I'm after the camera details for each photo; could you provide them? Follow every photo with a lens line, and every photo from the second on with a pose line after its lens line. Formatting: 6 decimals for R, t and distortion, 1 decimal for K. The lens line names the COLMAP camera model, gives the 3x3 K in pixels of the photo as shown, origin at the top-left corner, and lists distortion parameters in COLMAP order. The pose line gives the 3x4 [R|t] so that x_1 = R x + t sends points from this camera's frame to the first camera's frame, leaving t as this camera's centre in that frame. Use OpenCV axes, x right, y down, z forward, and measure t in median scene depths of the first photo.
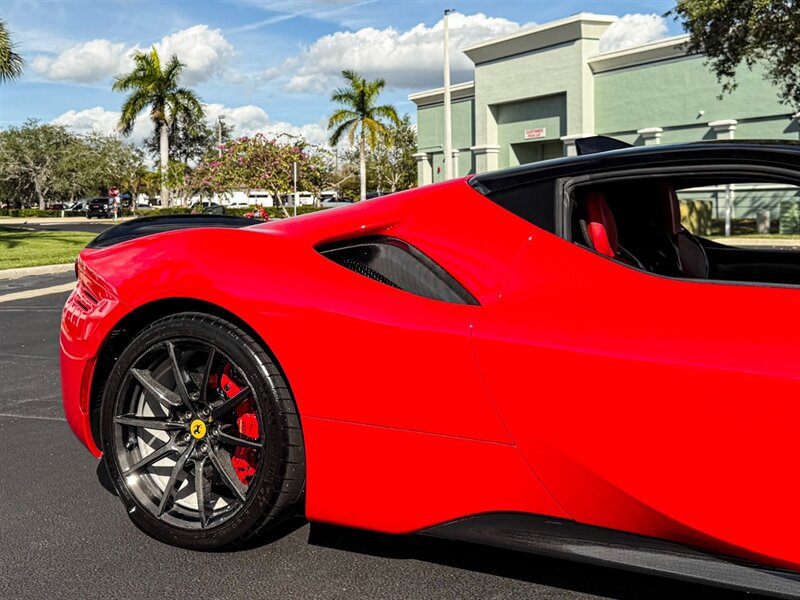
lens RADIAL K [[947.5, 0, 343.6], [0, 947.5, 201.0], [0, 0, 1]] dist [0.202774, -0.462137]
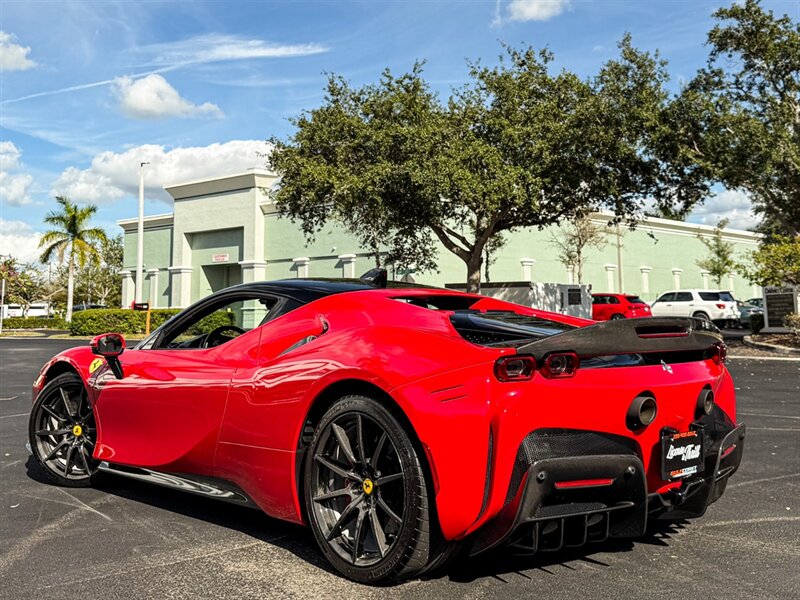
lens RADIAL K [[902.3, 0, 410.8], [0, 902.3, 195.4], [0, 0, 1]] dist [0.179086, -0.372029]
pose [[0.935286, 0.050135, 0.350325, 0.012093], [-0.004949, 0.991670, -0.128707, -0.000244], [-0.353859, 0.118644, 0.927743, -0.184864]]
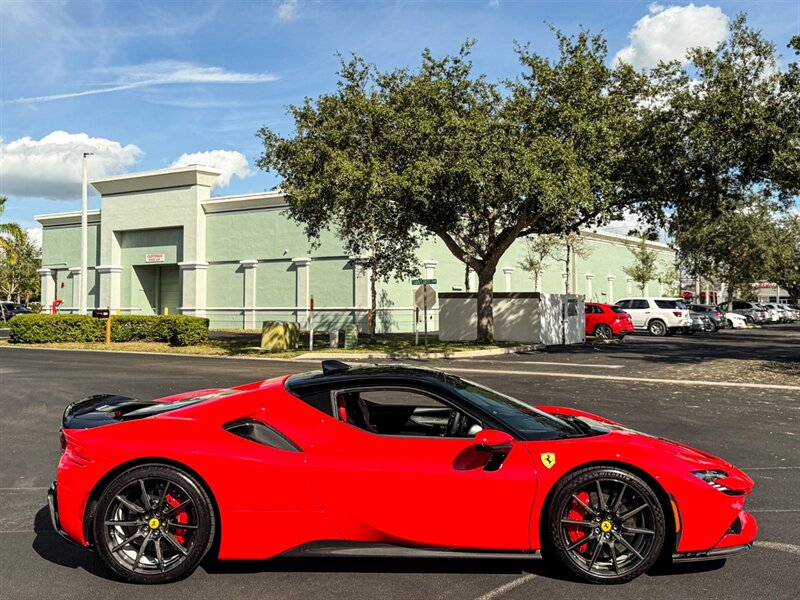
lens RADIAL K [[817.7, 0, 397.2], [0, 817.7, 266.1], [0, 0, 1]] dist [0.096670, -0.018793]
pose [[0.873861, 0.035583, 0.484872, -0.031929], [-0.012906, 0.998664, -0.050028, -0.011954], [-0.486005, 0.037460, 0.873153, -0.042627]]
